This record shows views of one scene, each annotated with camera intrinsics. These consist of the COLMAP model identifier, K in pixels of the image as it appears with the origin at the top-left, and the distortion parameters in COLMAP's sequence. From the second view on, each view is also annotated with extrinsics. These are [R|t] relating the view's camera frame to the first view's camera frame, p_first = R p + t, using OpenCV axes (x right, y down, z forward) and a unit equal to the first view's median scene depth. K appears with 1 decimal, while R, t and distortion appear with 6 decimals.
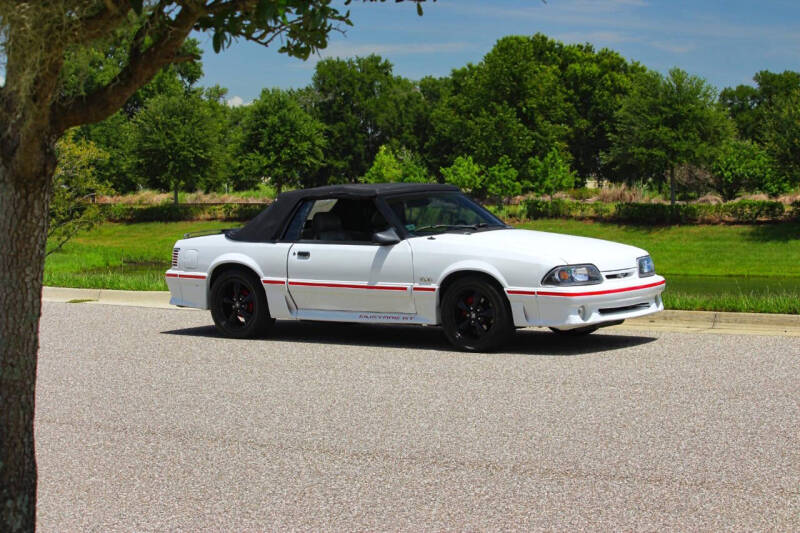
lens RADIAL K [[2042.8, 0, 400.0], [0, 2042.8, 266.5], [0, 0, 1]] dist [-0.434224, 1.090012]
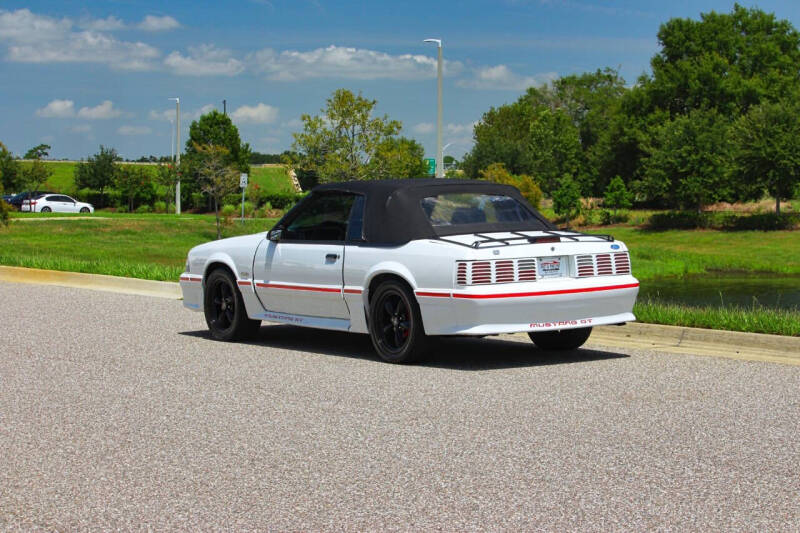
lens RADIAL K [[2042.8, 0, 400.0], [0, 2042.8, 266.5], [0, 0, 1]] dist [-0.434224, 1.090012]
pose [[0.941605, 0.022931, -0.335937, 0.320571], [-0.024335, 0.999704, 0.000032, -0.001596], [0.335838, 0.008145, 0.941884, 0.119945]]
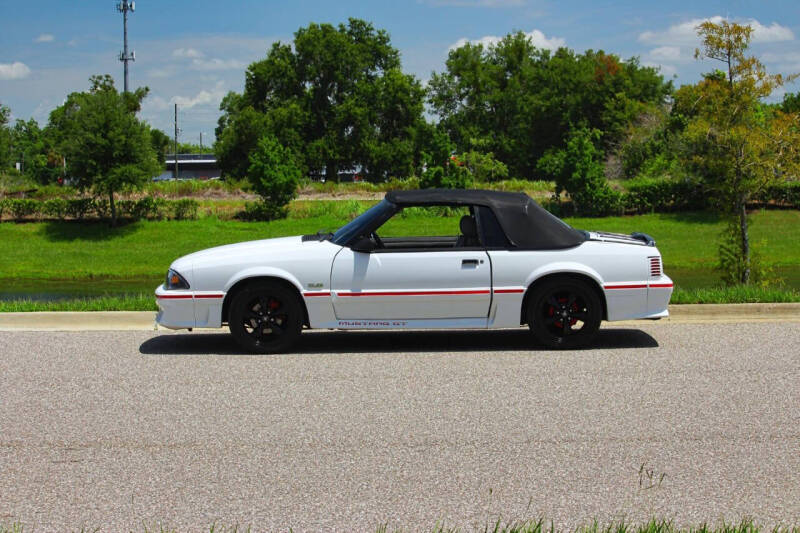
lens RADIAL K [[2040.0, 0, 400.3], [0, 2040.0, 230.5], [0, 0, 1]] dist [-0.398662, 1.273556]
pose [[0.808610, -0.023995, 0.587856, -0.569846], [0.032977, 0.999446, -0.004565, -0.016113], [-0.587421, 0.023077, 0.808953, 0.177080]]
